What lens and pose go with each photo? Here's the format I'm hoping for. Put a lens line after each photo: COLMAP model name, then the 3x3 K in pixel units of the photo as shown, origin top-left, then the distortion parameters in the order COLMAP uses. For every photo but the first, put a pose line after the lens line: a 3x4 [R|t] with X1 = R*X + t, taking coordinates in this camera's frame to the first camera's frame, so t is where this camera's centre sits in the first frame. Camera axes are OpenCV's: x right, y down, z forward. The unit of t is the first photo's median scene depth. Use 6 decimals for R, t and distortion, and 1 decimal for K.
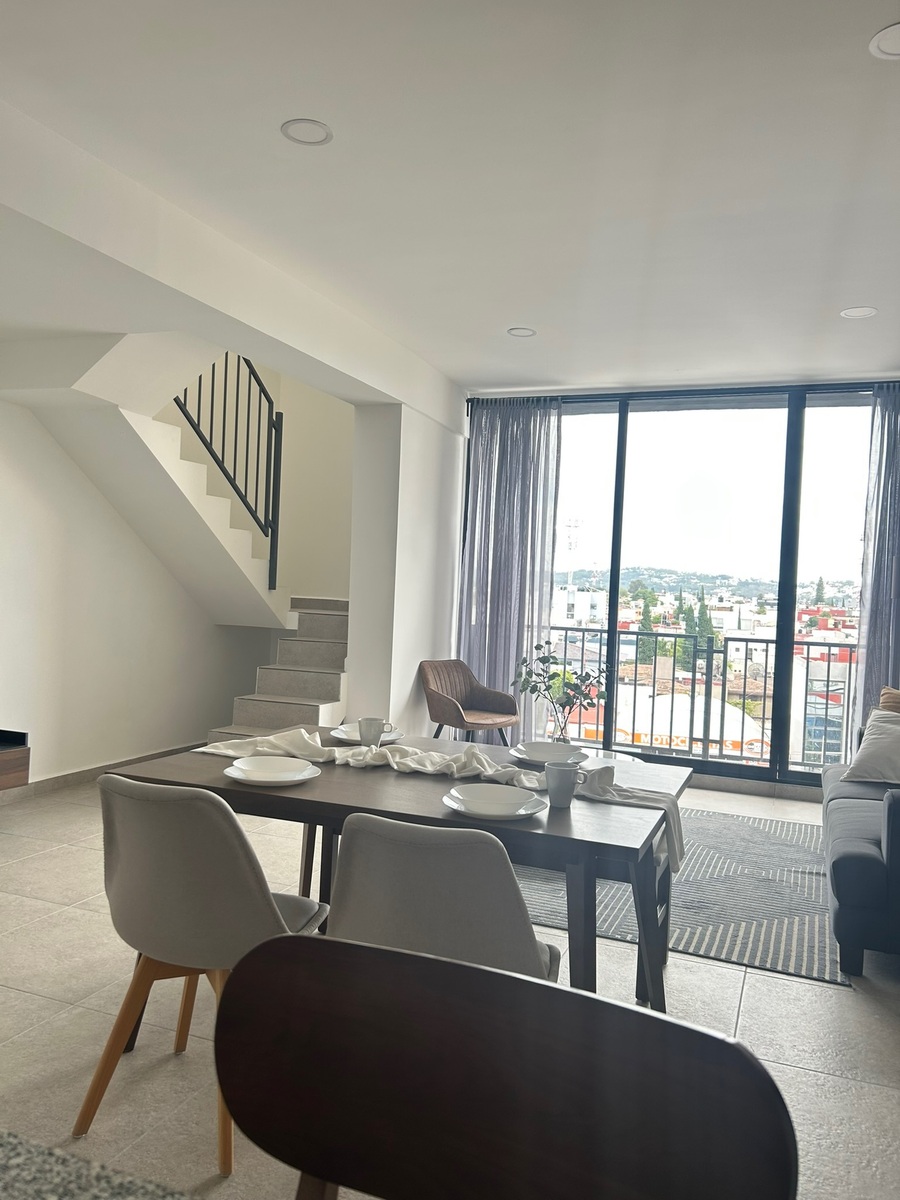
lens RADIAL K [[901.3, 0, 450.0], [0, 901.3, 600.0], [0, 0, 1]] dist [0.052835, -0.063246]
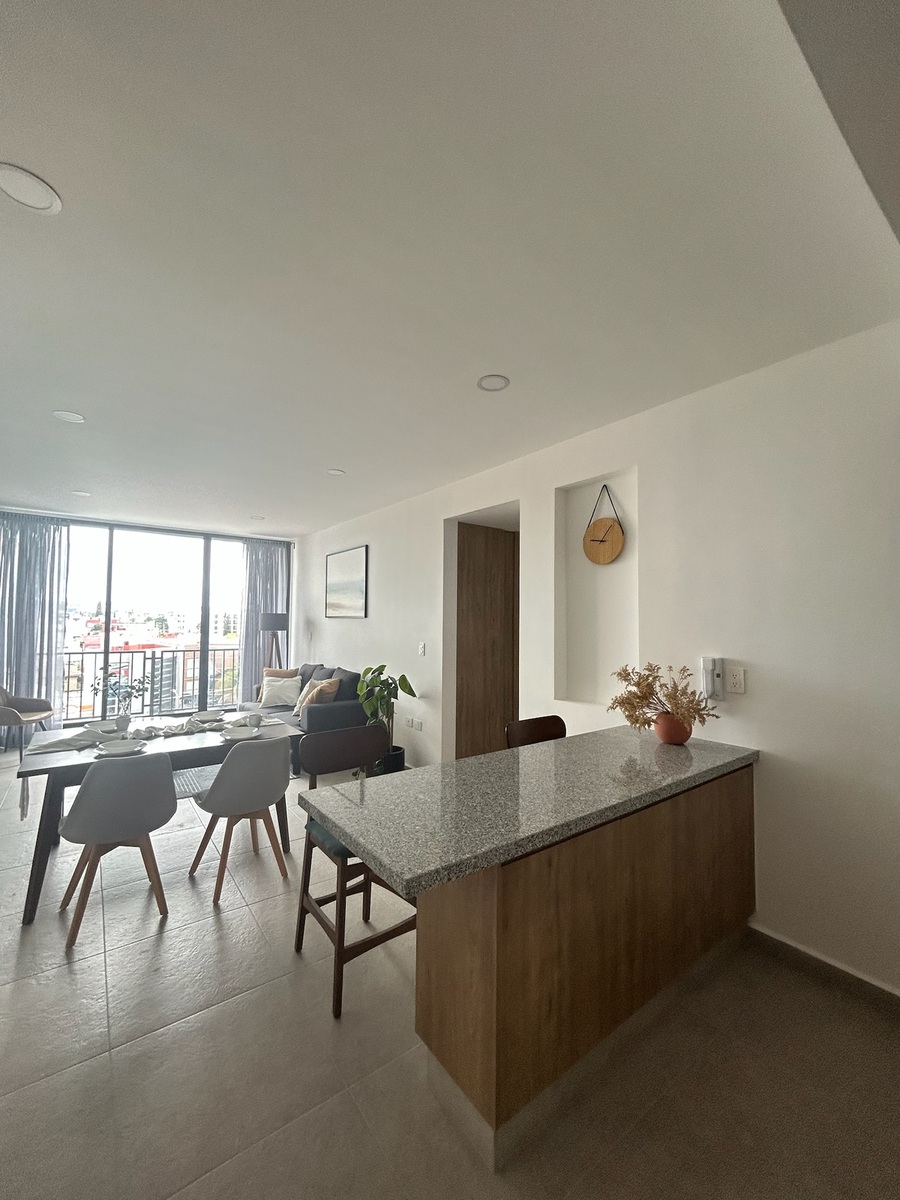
lens RADIAL K [[476.1, 0, 450.0], [0, 476.1, 600.0], [0, 0, 1]] dist [-0.001185, -0.000269]
pose [[0.524900, -0.001425, 0.851163, -0.371931], [0.023362, 0.999646, -0.012733, -0.061643], [-0.850843, 0.026568, 0.524748, -0.111763]]
